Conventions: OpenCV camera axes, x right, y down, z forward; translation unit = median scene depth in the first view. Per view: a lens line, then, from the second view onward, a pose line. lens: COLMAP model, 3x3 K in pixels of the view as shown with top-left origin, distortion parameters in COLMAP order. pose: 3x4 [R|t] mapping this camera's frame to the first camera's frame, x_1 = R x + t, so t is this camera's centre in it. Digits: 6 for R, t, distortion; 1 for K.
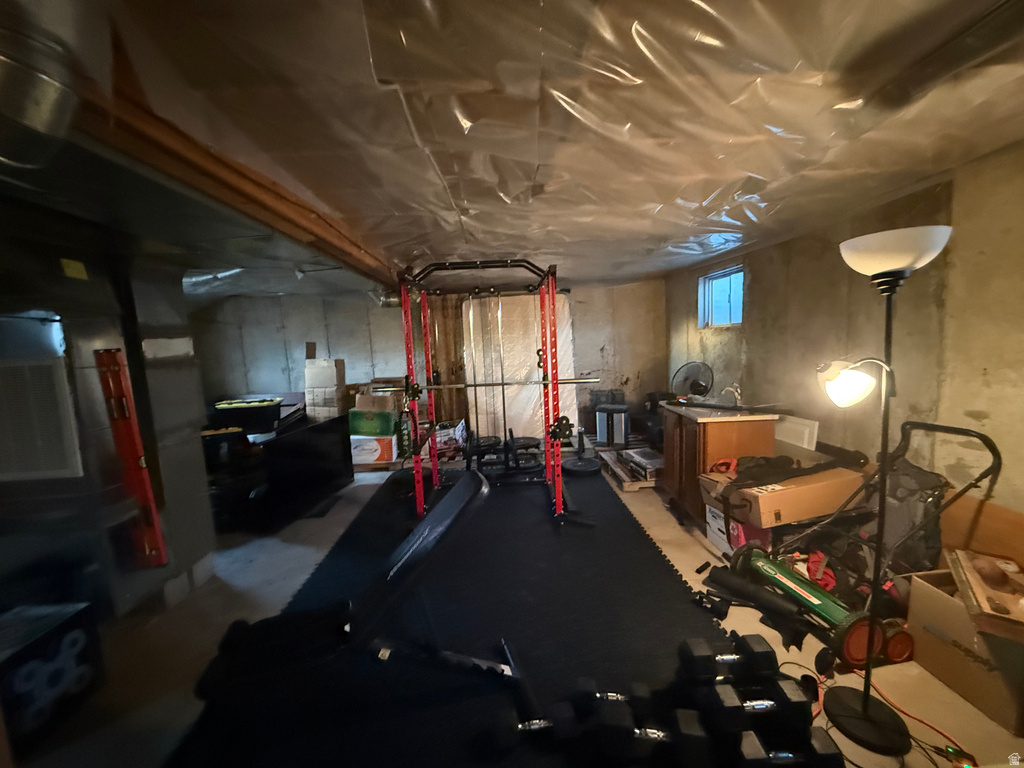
lens RADIAL K [[410.5, 0, 512.0], [0, 410.5, 384.0], [0, 0, 1]] dist [0.001877, 0.000119]
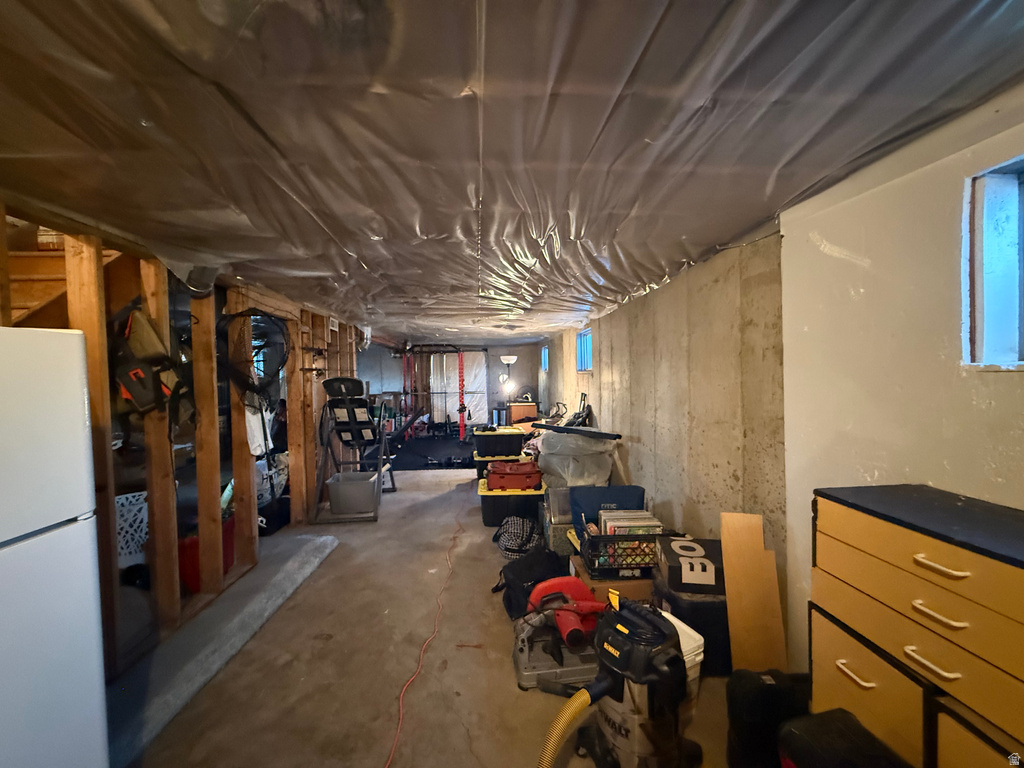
lens RADIAL K [[410.5, 0, 512.0], [0, 410.5, 384.0], [0, 0, 1]] dist [0.001877, 0.000119]
pose [[0.999039, 0.030673, 0.031295, 0.233568], [-0.028017, 0.996235, -0.082045, 0.103705], [-0.033694, 0.081090, 0.996137, -1.069726]]
